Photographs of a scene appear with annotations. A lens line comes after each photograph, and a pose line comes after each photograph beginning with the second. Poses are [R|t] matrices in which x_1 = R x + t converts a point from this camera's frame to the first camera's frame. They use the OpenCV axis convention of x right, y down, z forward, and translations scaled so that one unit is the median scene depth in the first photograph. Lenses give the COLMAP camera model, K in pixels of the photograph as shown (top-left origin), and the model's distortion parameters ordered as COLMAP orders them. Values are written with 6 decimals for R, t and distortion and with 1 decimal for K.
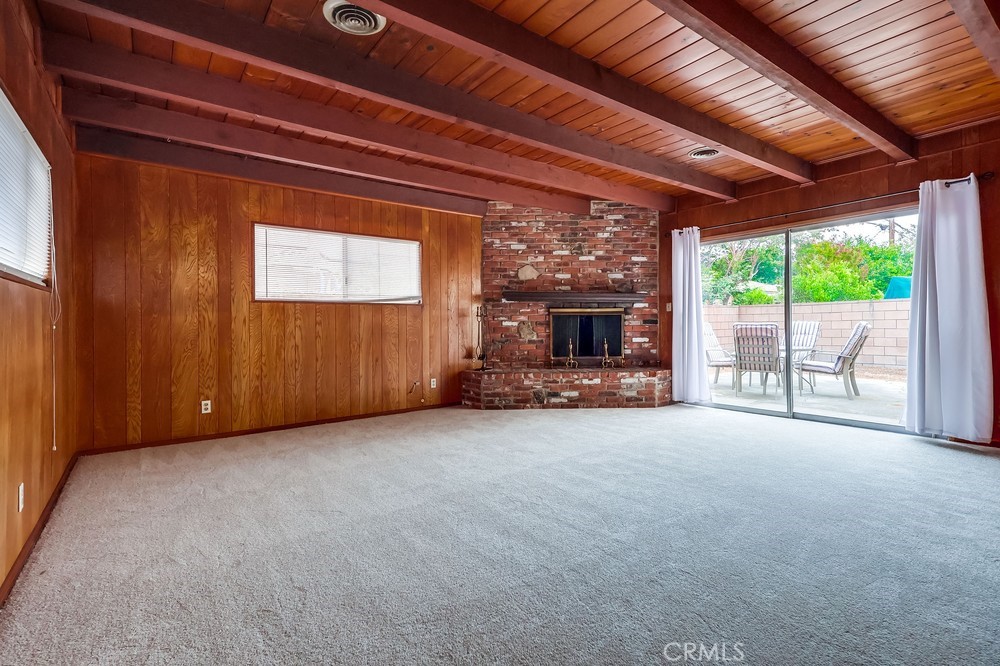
lens RADIAL K [[468.8, 0, 494.4], [0, 468.8, 322.4], [0, 0, 1]] dist [0.015289, 0.000594]
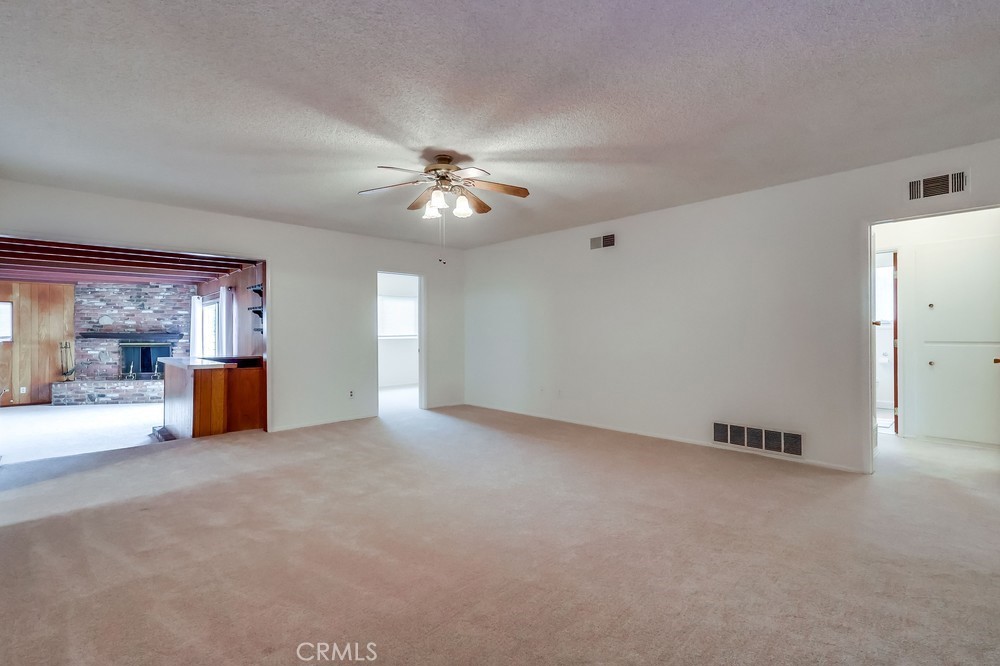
lens RADIAL K [[463.8, 0, 502.7], [0, 463.8, 332.0], [0, 0, 1]] dist [0.017664, 0.000256]
pose [[0.993507, 0.002386, 0.113746, 1.236873], [-0.001559, 0.999972, -0.007355, -0.056708], [-0.113761, 0.007130, 0.993483, -0.746950]]
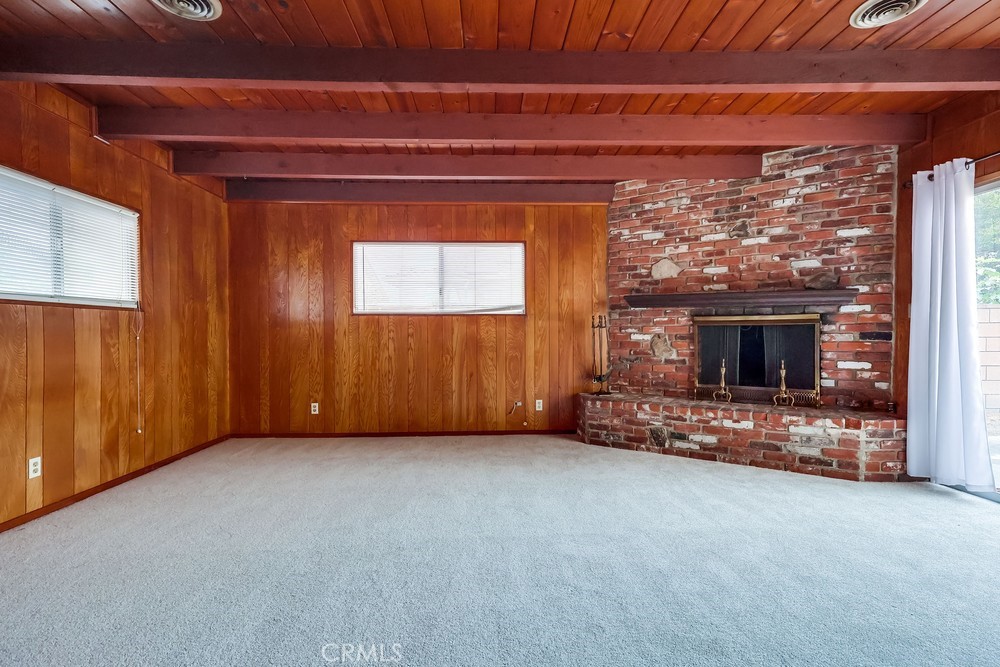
lens RADIAL K [[468.6, 0, 502.8], [0, 468.6, 337.8], [0, 0, 1]] dist [0.016832, 0.000294]
pose [[0.819777, 0.009534, -0.572603, 0.290594], [-0.003290, 0.999923, 0.011939, -0.004410], [0.572673, -0.007904, 0.819746, 0.236848]]
